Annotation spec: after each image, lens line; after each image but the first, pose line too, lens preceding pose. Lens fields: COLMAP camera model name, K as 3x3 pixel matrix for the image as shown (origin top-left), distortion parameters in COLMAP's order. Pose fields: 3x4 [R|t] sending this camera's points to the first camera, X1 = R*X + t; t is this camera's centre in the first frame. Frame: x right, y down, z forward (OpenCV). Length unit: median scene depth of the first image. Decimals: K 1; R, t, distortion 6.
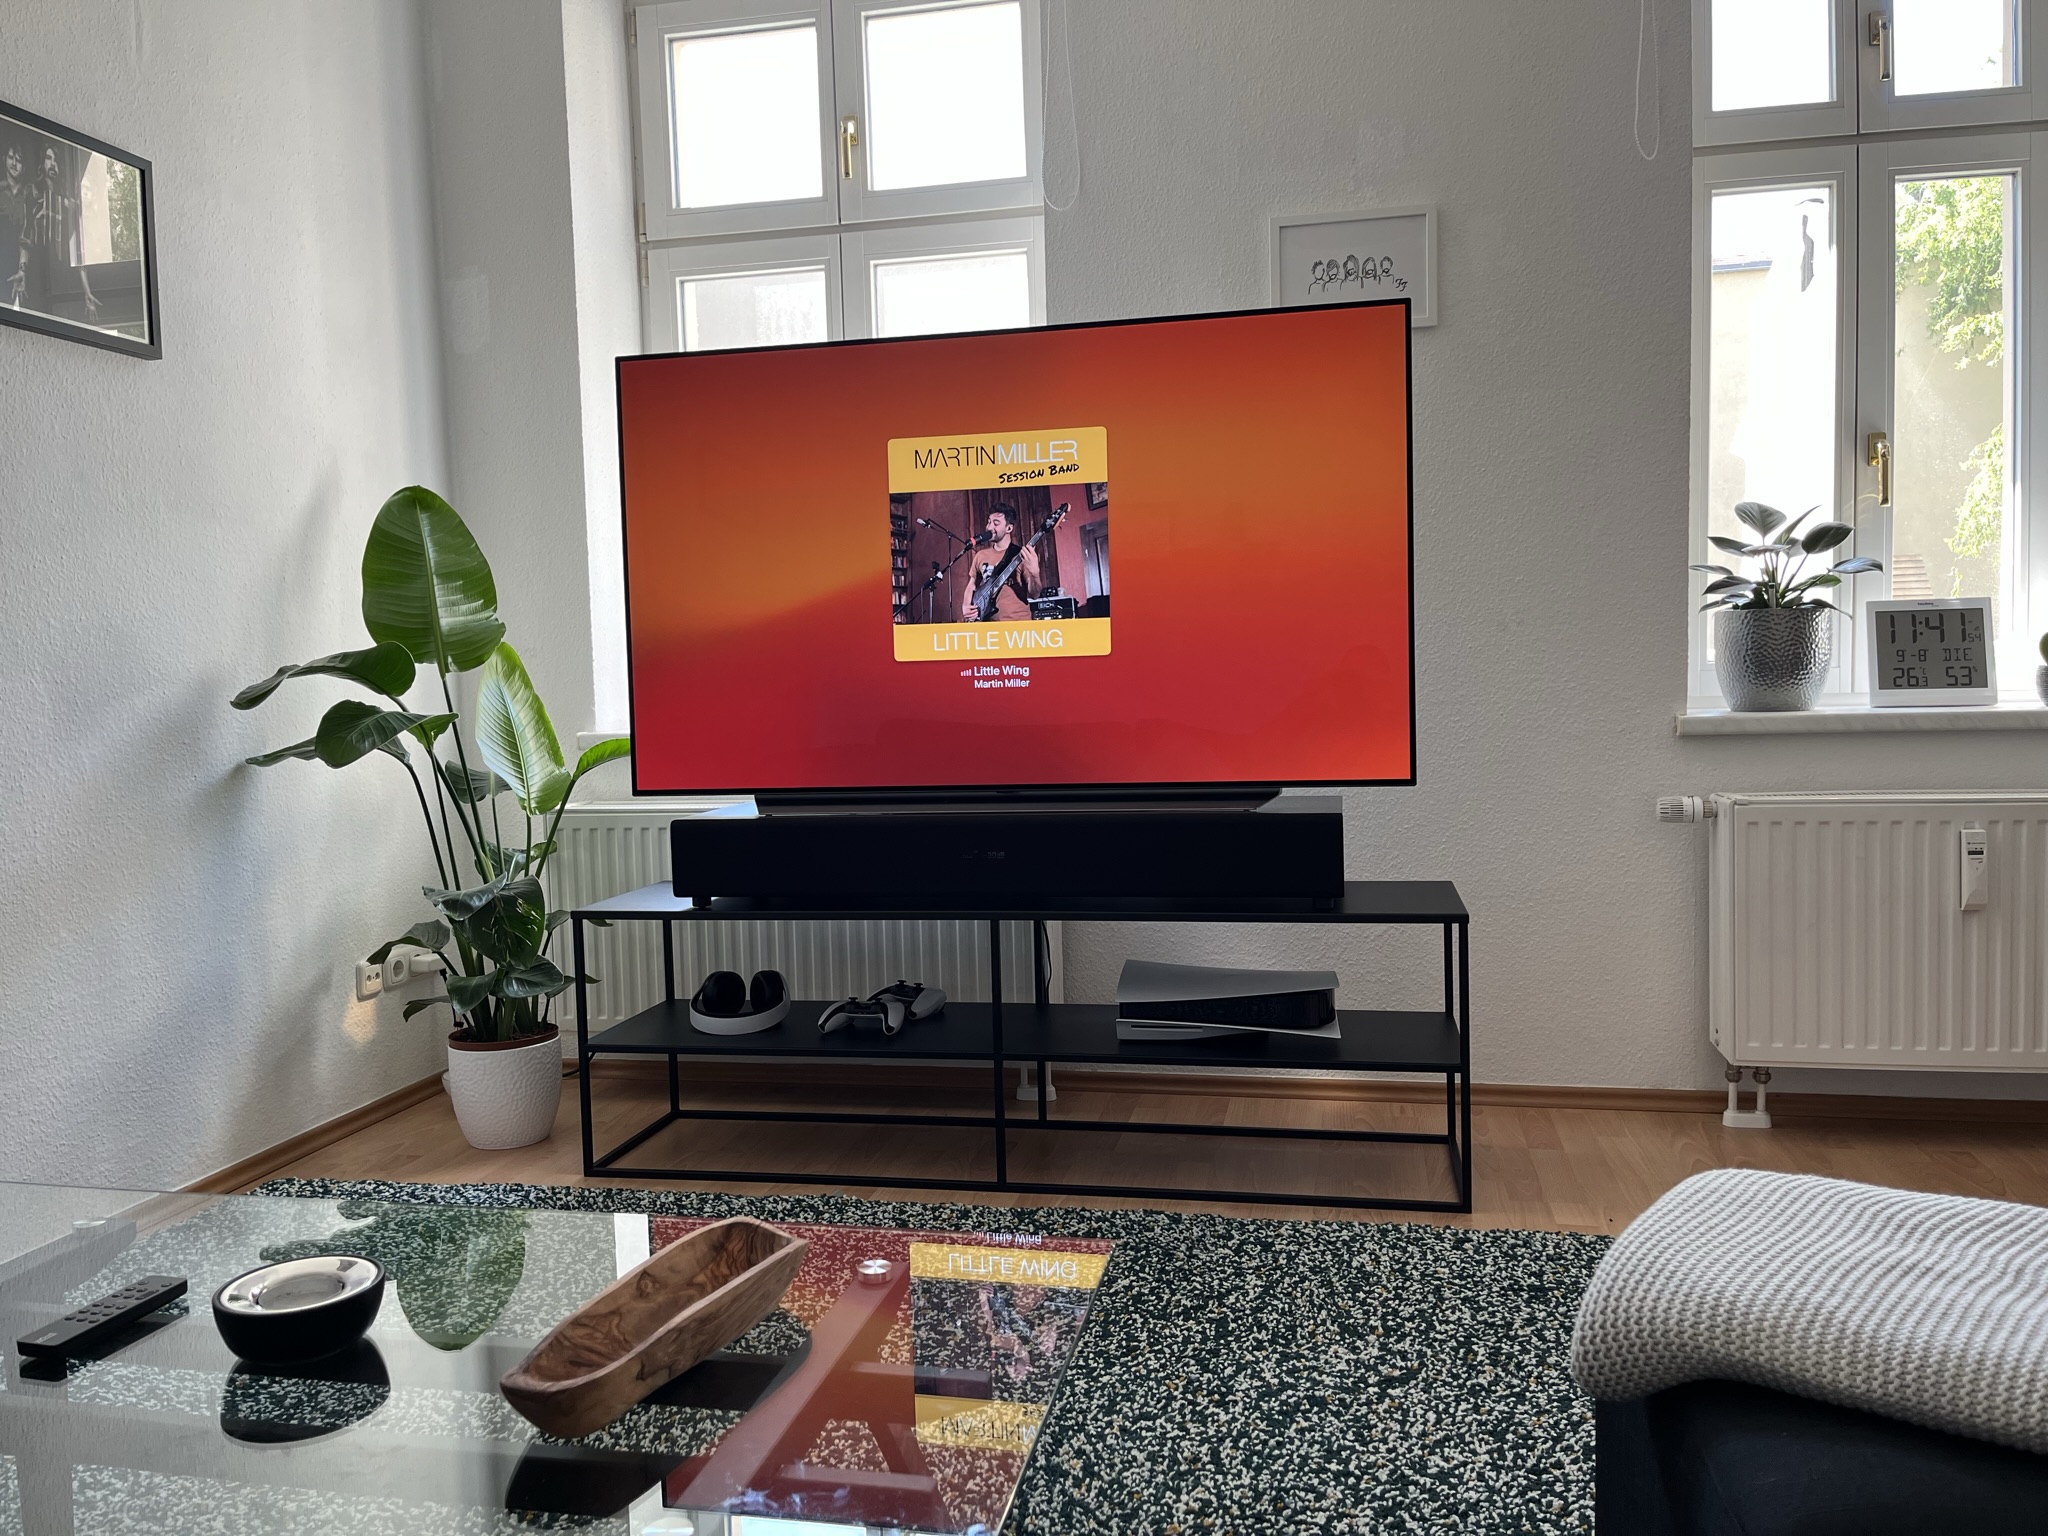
lens RADIAL K [[1589.0, 0, 1024.0], [0, 1589.0, 768.0], [0, 0, 1]] dist [-0.005012, -0.003332]
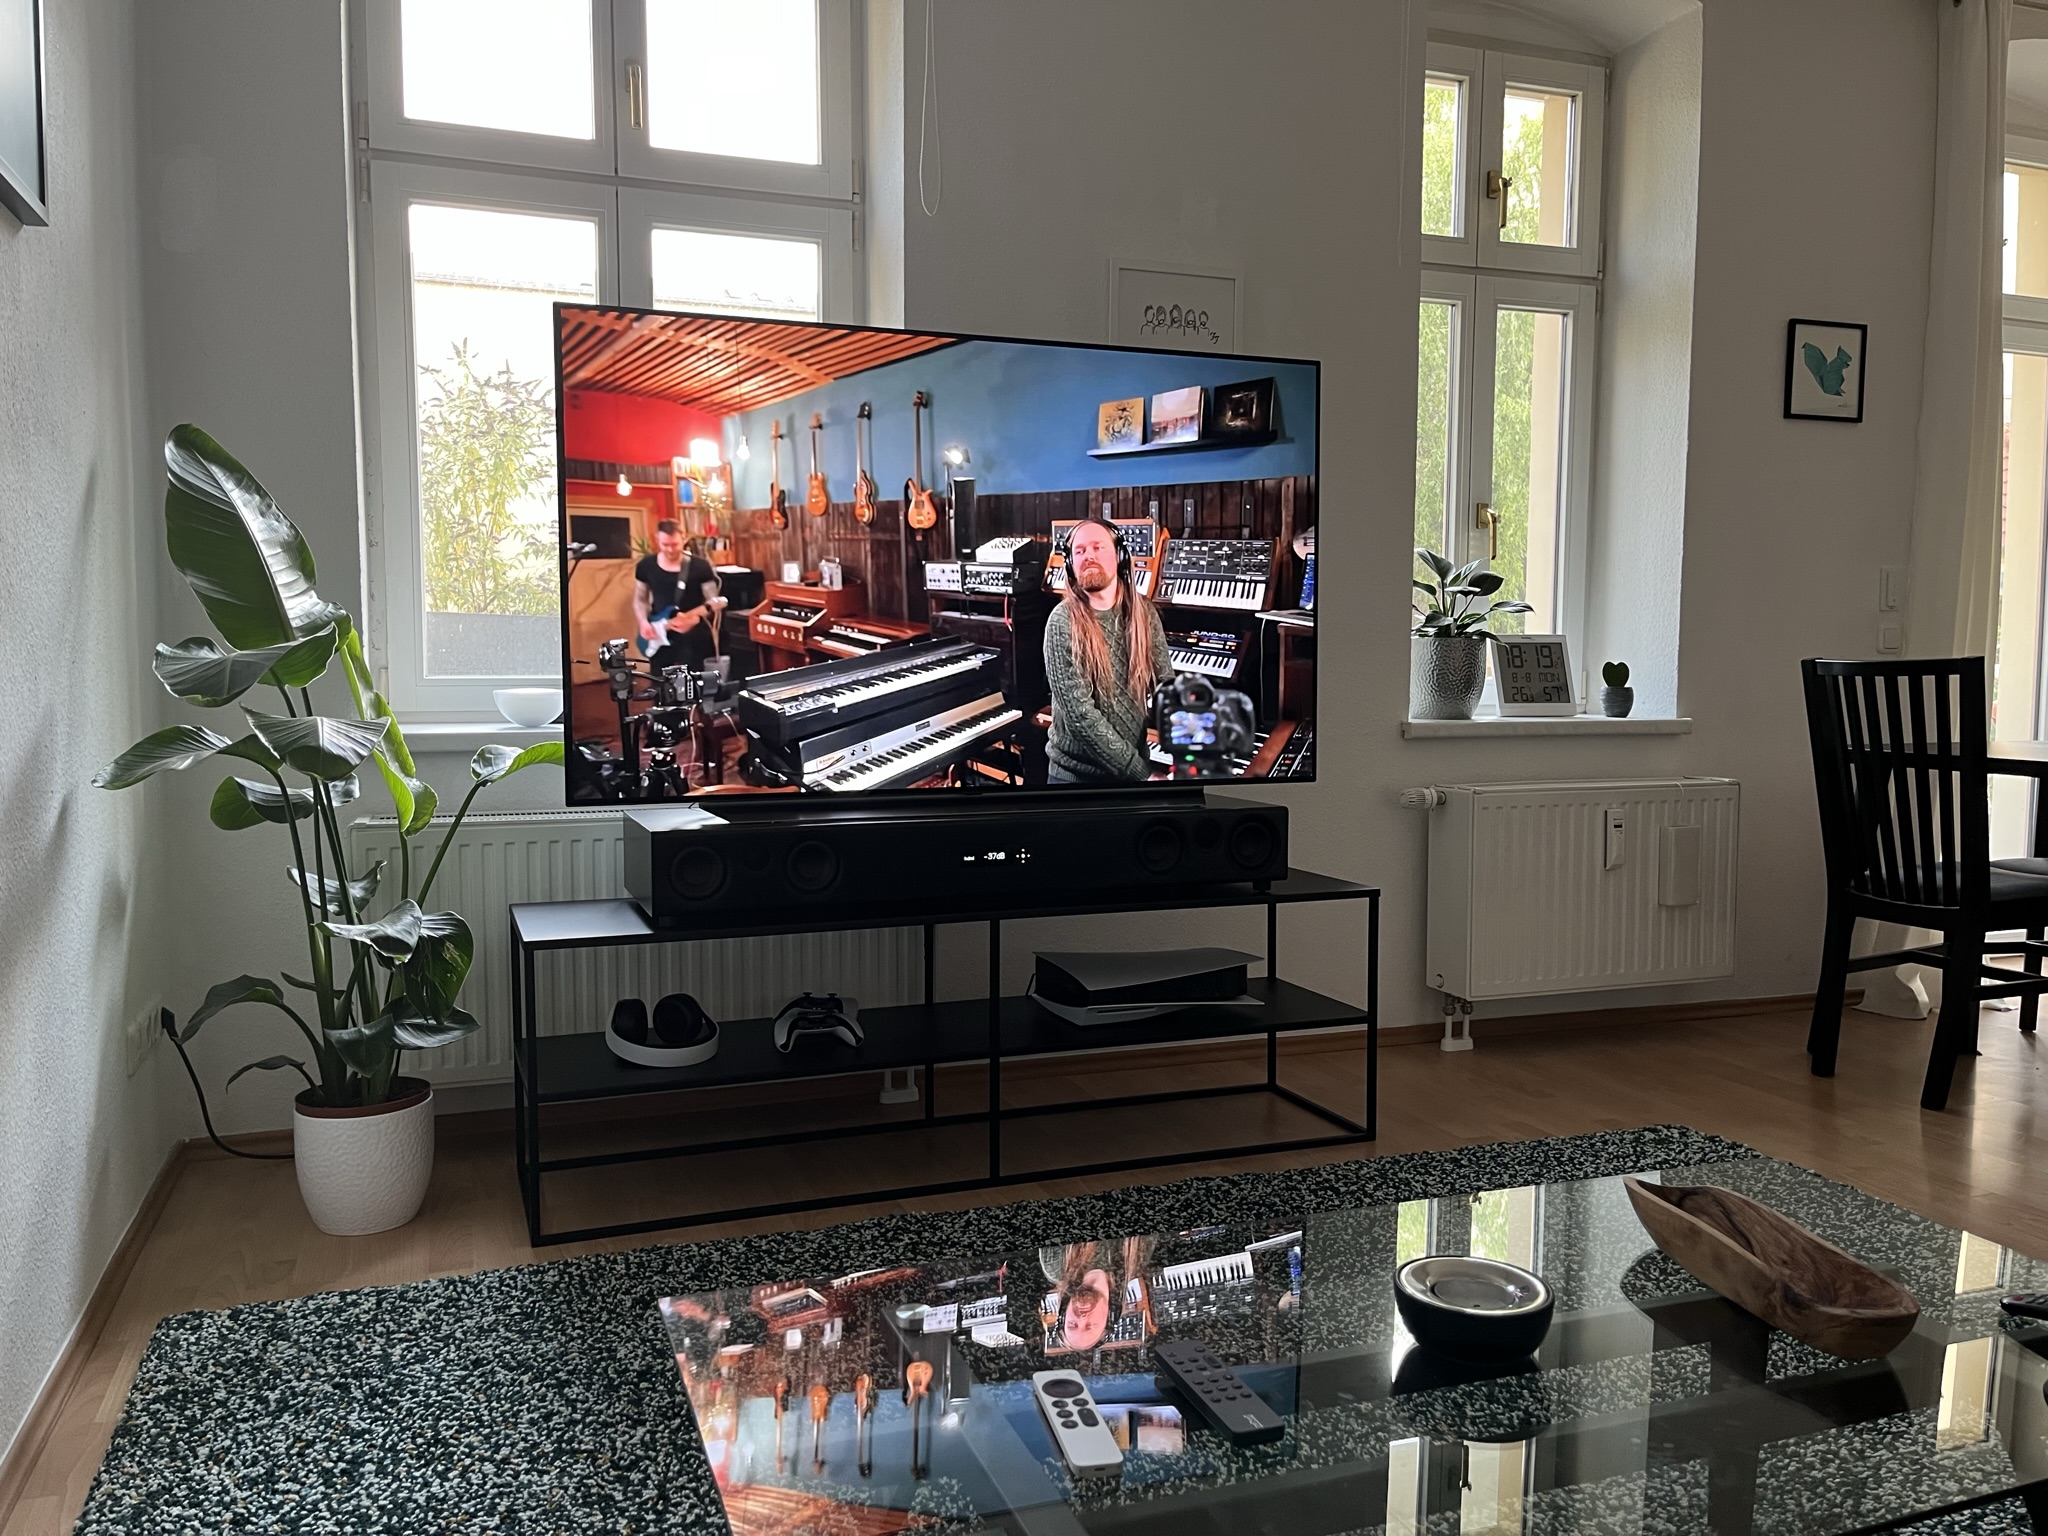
lens RADIAL K [[1545.5, 0, 1018.6], [0, 1545.5, 798.2], [0, 0, 1]] dist [0.010077, 0.001563]
pose [[0.849632, -0.018750, 0.527043, -0.472225], [0.009742, 0.999755, 0.019861, -0.001336], [-0.527287, -0.011740, 0.849606, 0.139477]]
